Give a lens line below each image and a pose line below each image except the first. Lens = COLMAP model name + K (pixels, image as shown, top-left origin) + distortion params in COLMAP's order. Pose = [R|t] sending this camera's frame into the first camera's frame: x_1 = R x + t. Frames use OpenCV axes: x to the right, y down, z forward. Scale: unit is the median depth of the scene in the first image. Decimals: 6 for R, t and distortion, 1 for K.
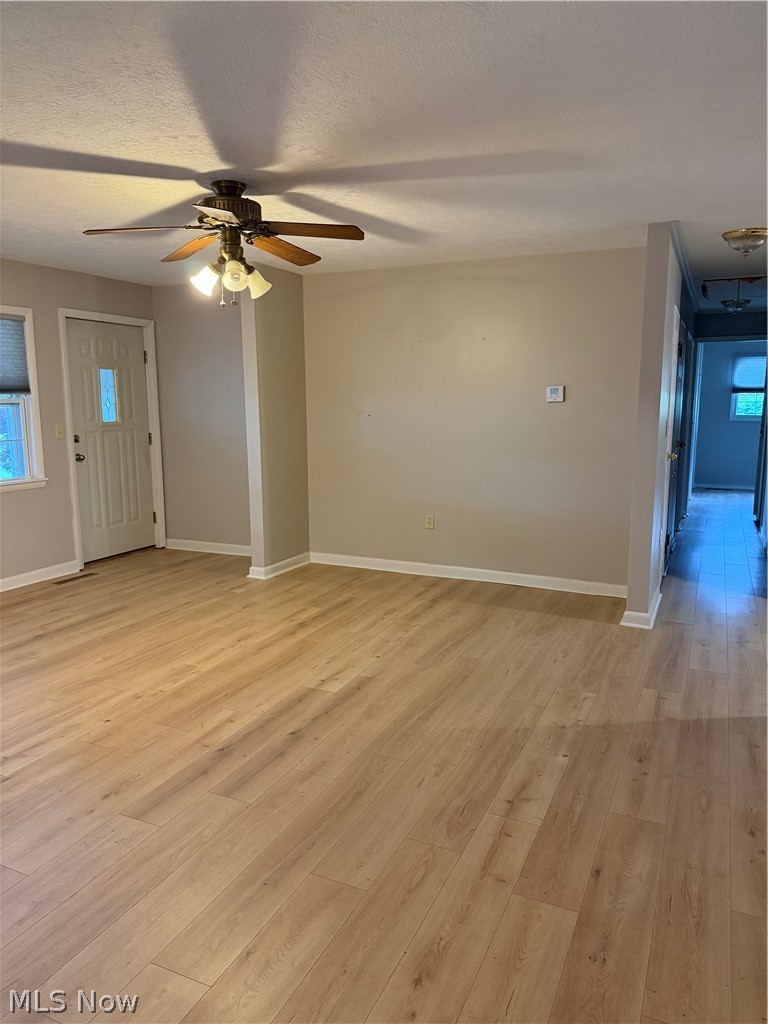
lens RADIAL K [[722.3, 0, 384.3], [0, 722.3, 510.8], [0, 0, 1]] dist [0.077194, -0.105740]
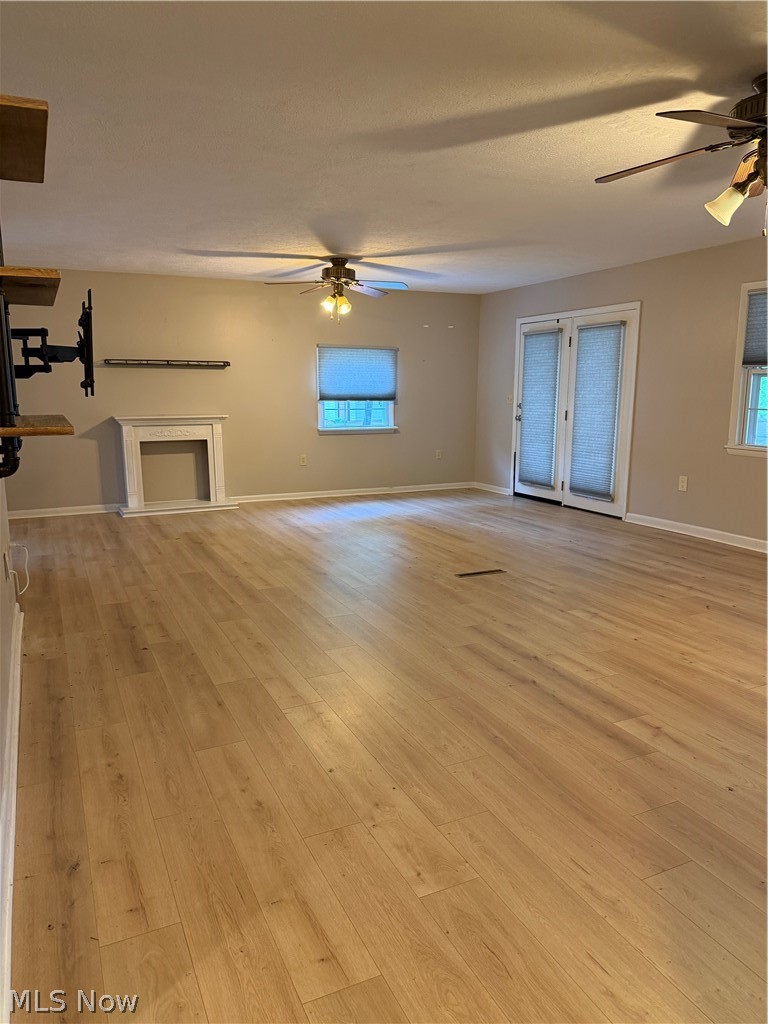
lens RADIAL K [[710.5, 0, 385.5], [0, 710.5, 522.1], [0, 0, 1]] dist [-0.000876, -0.003999]
pose [[-0.640636, 0.149347, -0.753181, 0.512363], [-0.113703, 0.951636, 0.285412, -0.125531], [0.759380, 0.268484, -0.592671, 0.942279]]
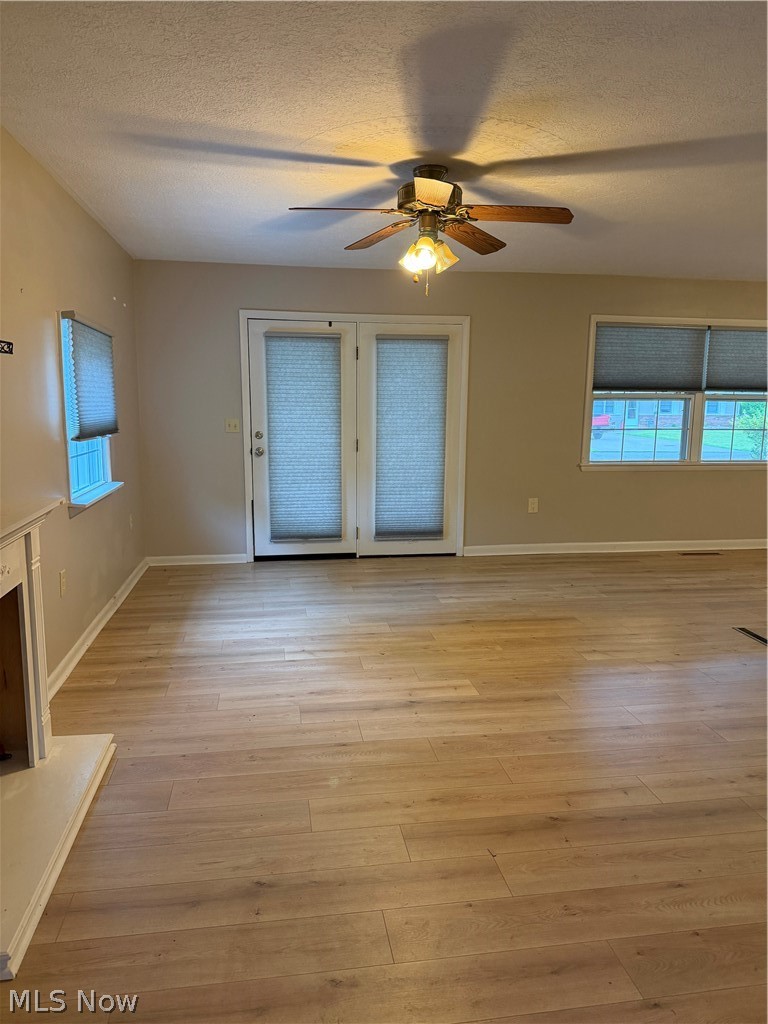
lens RADIAL K [[709.0, 0, 370.8], [0, 709.0, 510.1], [0, 0, 1]] dist [0.136041, -0.185600]
pose [[0.542146, 0.134184, -0.829501, 0.073725], [-0.137595, 0.988019, 0.069897, 0.090519], [0.828942, 0.076241, 0.554114, -0.517751]]
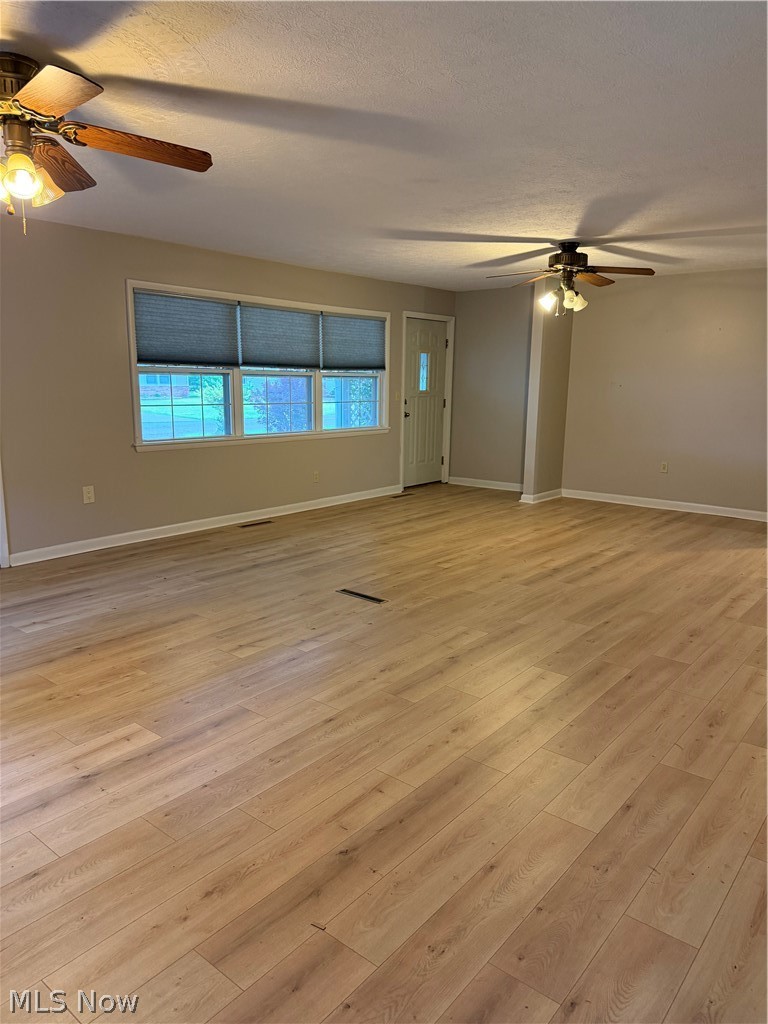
lens RADIAL K [[715.7, 0, 367.4], [0, 715.7, 513.4], [0, 0, 1]] dist [0.115224, -0.187572]
pose [[0.963316, 0.061017, -0.261340, -0.137438], [-0.051593, 0.997752, 0.042779, 0.089156], [0.263363, -0.027726, 0.964298, -0.546134]]
